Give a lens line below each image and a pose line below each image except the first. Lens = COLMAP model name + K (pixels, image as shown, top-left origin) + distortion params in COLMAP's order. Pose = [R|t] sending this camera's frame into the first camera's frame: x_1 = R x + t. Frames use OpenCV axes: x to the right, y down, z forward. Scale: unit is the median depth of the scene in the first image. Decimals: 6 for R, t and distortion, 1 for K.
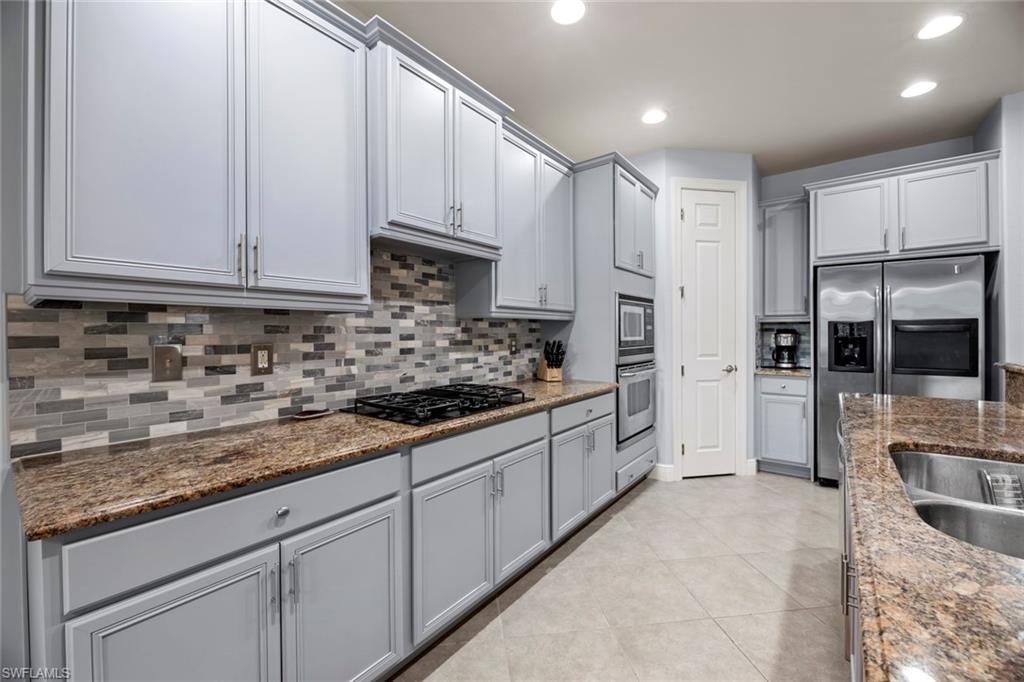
lens RADIAL K [[415.4, 0, 516.1], [0, 415.4, 333.7], [0, 0, 1]] dist [-0.000297, -0.003613]
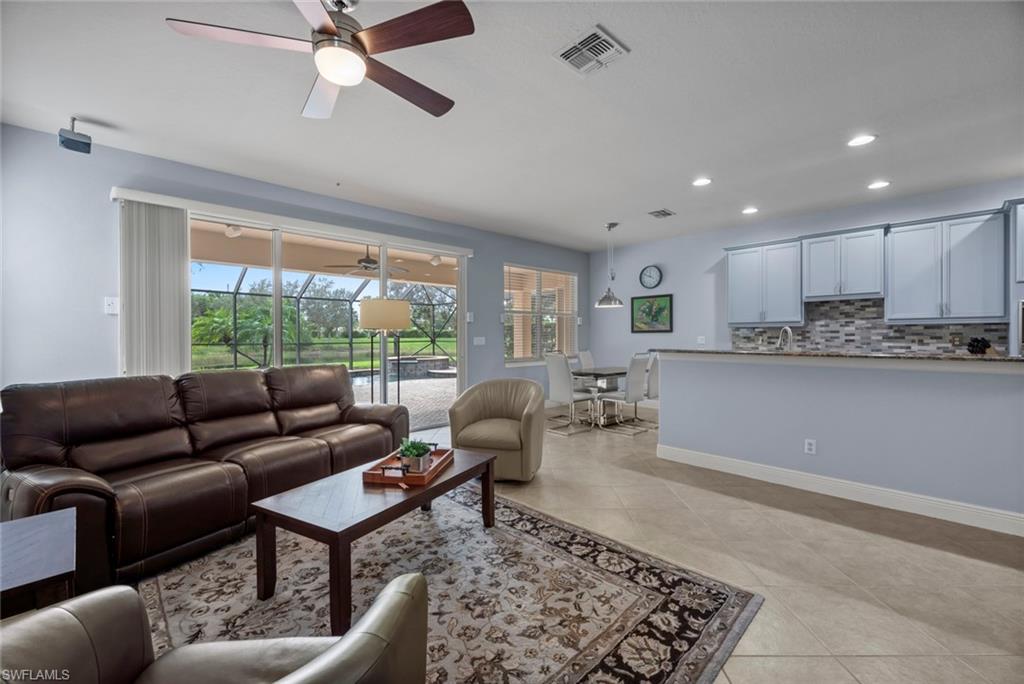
lens RADIAL K [[415.4, 0, 507.8], [0, 415.4, 339.8], [0, 0, 1]] dist [-0.000297, -0.003613]
pose [[-0.166516, 0.015148, -0.985922, 2.556587], [0.003561, 0.999885, 0.014761, -0.004140], [0.986032, -0.001053, -0.166551, -0.546746]]
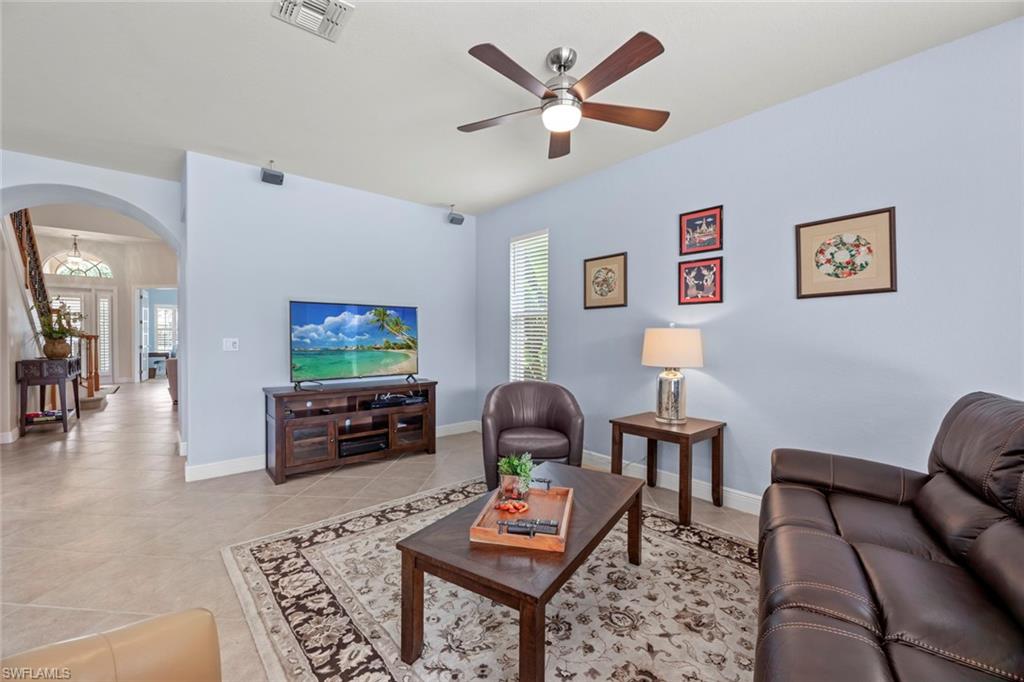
lens RADIAL K [[415.4, 0, 509.9], [0, 415.4, 340.8], [0, 0, 1]] dist [-0.000297, -0.003613]
pose [[0.214237, -0.006906, 0.976757, 0.552615], [-0.001951, 0.999970, 0.007498, 0.003688], [-0.976780, -0.003512, 0.214217, -1.172643]]
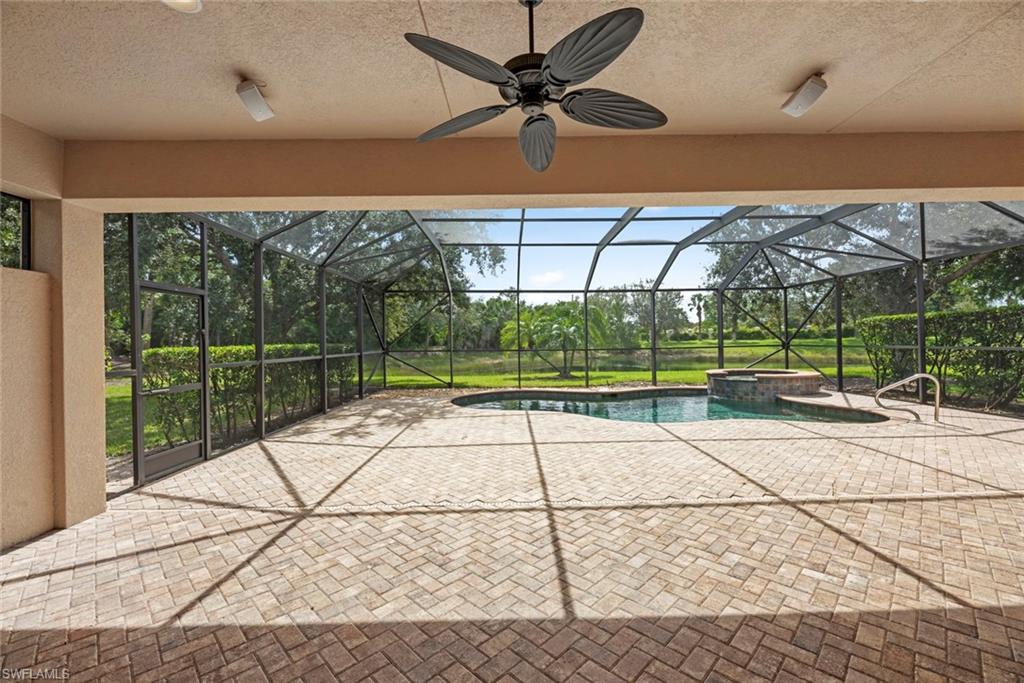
lens RADIAL K [[415.4, 0, 518.2], [0, 415.4, 336.2], [0, 0, 1]] dist [-0.000297, -0.003613]
pose [[-0.790327, 0.009787, -0.612607, 0.099661], [0.019412, 0.999770, -0.009071, 0.009406], [0.612377, -0.019061, -0.790336, -1.473527]]
